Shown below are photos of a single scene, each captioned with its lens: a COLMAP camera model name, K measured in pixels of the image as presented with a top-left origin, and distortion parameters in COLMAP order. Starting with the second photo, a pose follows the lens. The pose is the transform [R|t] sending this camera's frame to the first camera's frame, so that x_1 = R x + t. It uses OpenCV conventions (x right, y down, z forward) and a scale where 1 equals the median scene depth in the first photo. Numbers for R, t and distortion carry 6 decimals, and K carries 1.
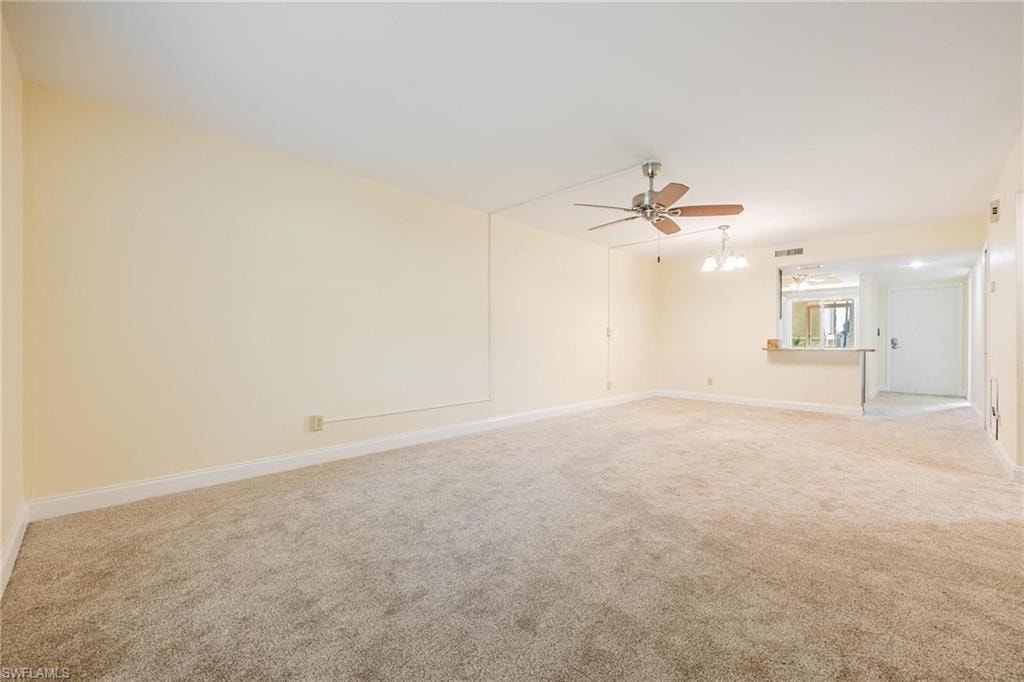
lens RADIAL K [[417.3, 0, 506.6], [0, 417.3, 340.5], [0, 0, 1]] dist [-0.001197, -0.000193]
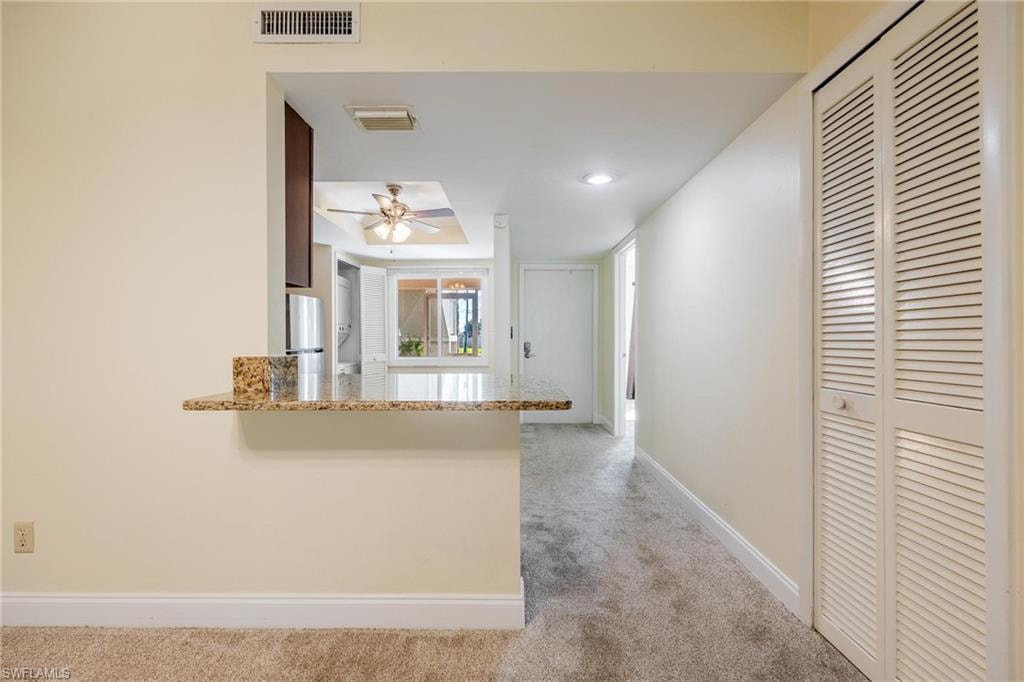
lens RADIAL K [[417.3, 0, 506.6], [0, 417.3, 340.5], [0, 0, 1]] dist [-0.001197, -0.000193]
pose [[0.710200, -0.005787, 0.703977, 0.369606], [0.005002, 0.999982, 0.003173, -0.008404], [-0.703983, 0.001268, 0.710216, 0.463673]]
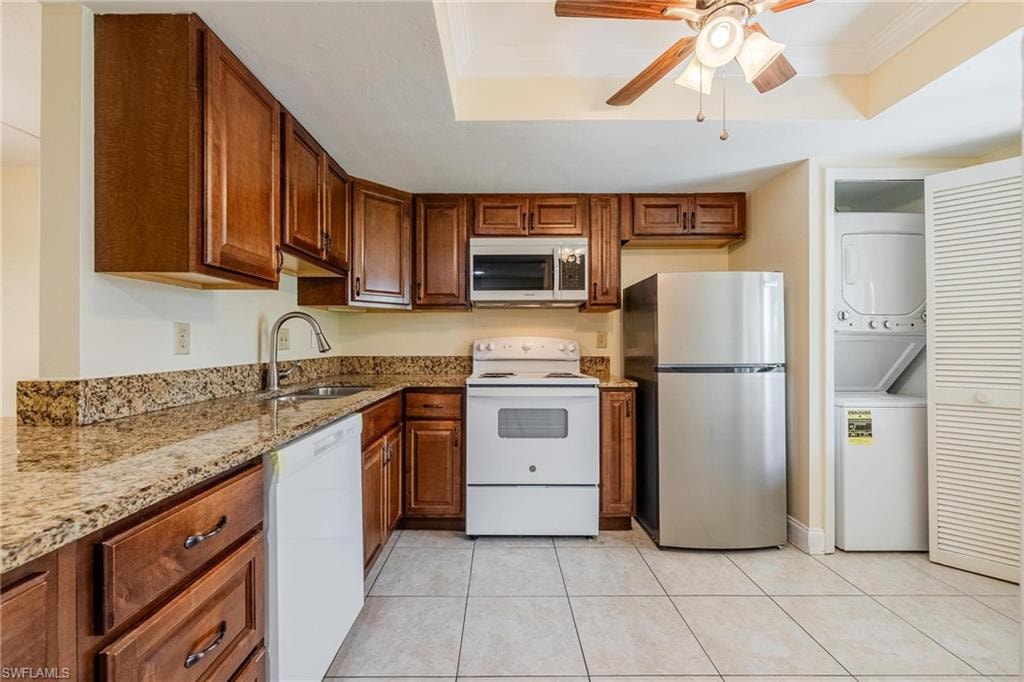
lens RADIAL K [[417.3, 0, 506.6], [0, 417.3, 340.5], [0, 0, 1]] dist [-0.001197, -0.000193]
pose [[0.717426, -0.002395, -0.696631, 0.572719], [0.000562, 0.999996, -0.002860, -0.012405], [0.696634, 0.001660, 0.717424, 0.628959]]
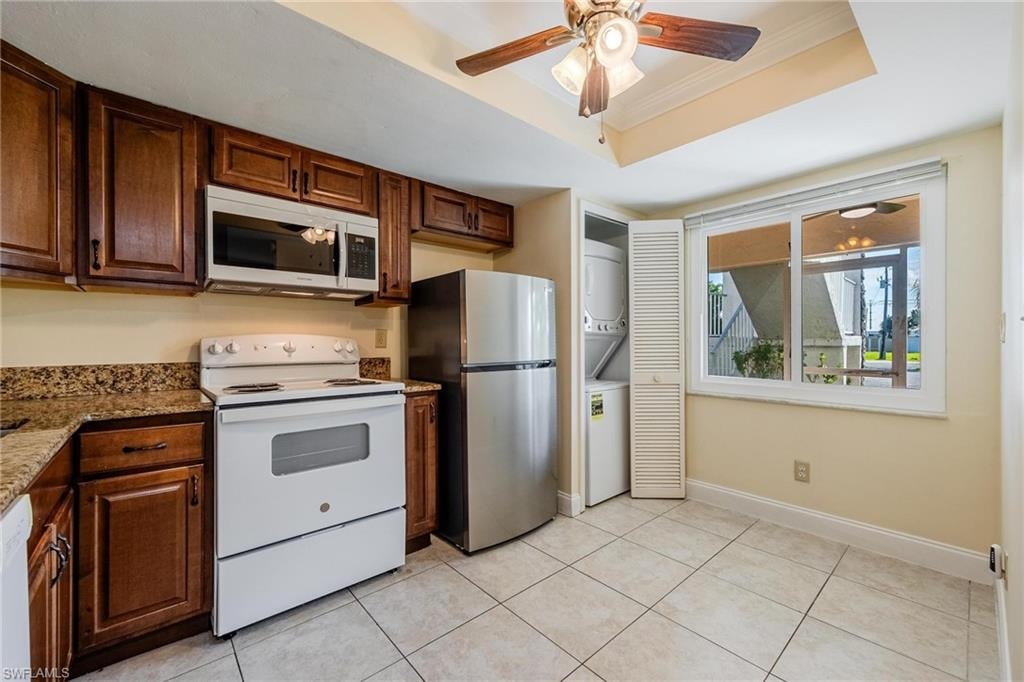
lens RADIAL K [[408.7, 0, 515.9], [0, 408.7, 340.1], [0, 0, 1]] dist [-0.000750, 0.000287]
pose [[0.998834, -0.002270, -0.048215, 0.516745], [0.002137, 0.999994, -0.002811, -0.011955], [0.048221, 0.002705, 0.998833, 0.636297]]
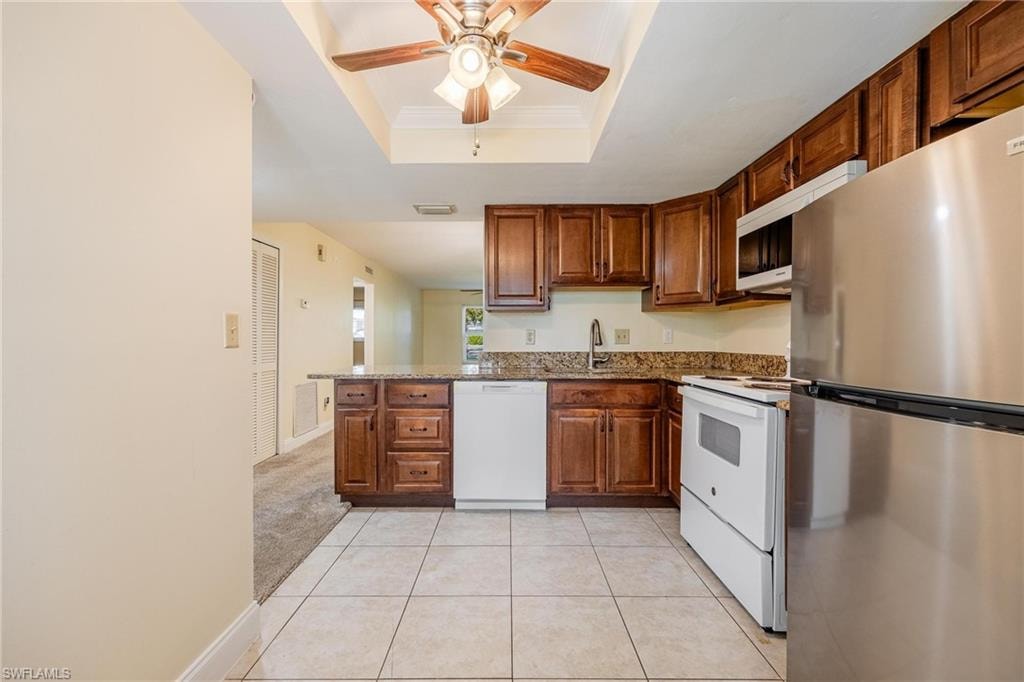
lens RADIAL K [[417.3, 0, 506.6], [0, 417.3, 340.5], [0, 0, 1]] dist [-0.001197, -0.000193]
pose [[-0.706640, 0.003758, -0.707563, 0.618950], [0.000813, 0.999990, 0.004499, -0.012391], [0.707573, 0.002603, -0.706636, 0.847686]]
